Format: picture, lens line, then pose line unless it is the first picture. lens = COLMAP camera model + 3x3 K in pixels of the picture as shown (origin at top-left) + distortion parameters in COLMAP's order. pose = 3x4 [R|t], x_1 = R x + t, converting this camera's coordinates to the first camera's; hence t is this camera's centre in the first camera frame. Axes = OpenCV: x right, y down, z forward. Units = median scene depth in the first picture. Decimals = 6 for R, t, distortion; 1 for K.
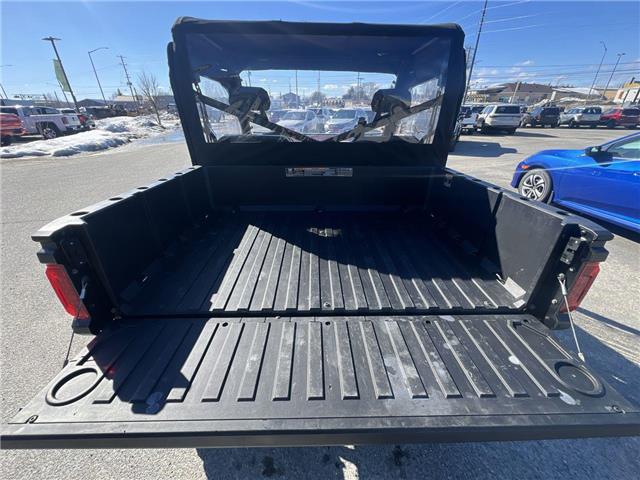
lens RADIAL K [[254.9, 0, 320.0], [0, 254.9, 240.0], [0, 0, 1]] dist [-0.000451, -0.000177]
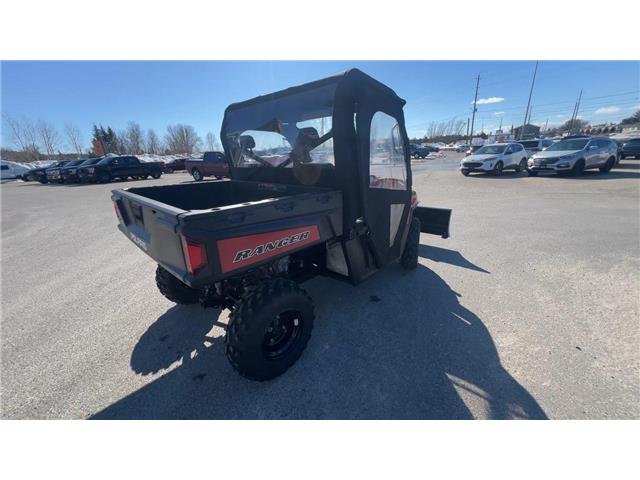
lens RADIAL K [[254.9, 0, 320.0], [0, 254.9, 240.0], [0, 0, 1]] dist [-0.000451, -0.000177]
pose [[0.713920, 0.194824, -0.672579, 0.131932], [-0.278150, 0.960386, -0.017055, -0.003555], [0.642613, 0.199254, 0.739829, 0.019358]]
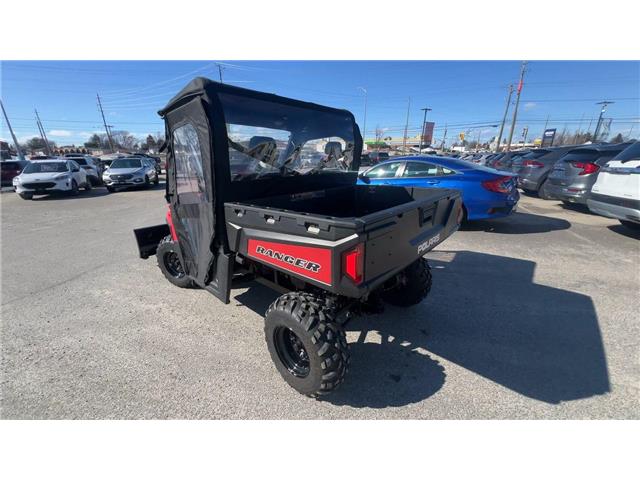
lens RADIAL K [[254.9, 0, 320.0], [0, 254.9, 240.0], [0, 0, 1]] dist [-0.000451, -0.000177]
pose [[0.683455, -0.234850, 0.691184, -0.106963], [0.343316, 0.938998, -0.020425, 0.001626], [-0.644223, 0.251254, 0.722391, 0.000974]]
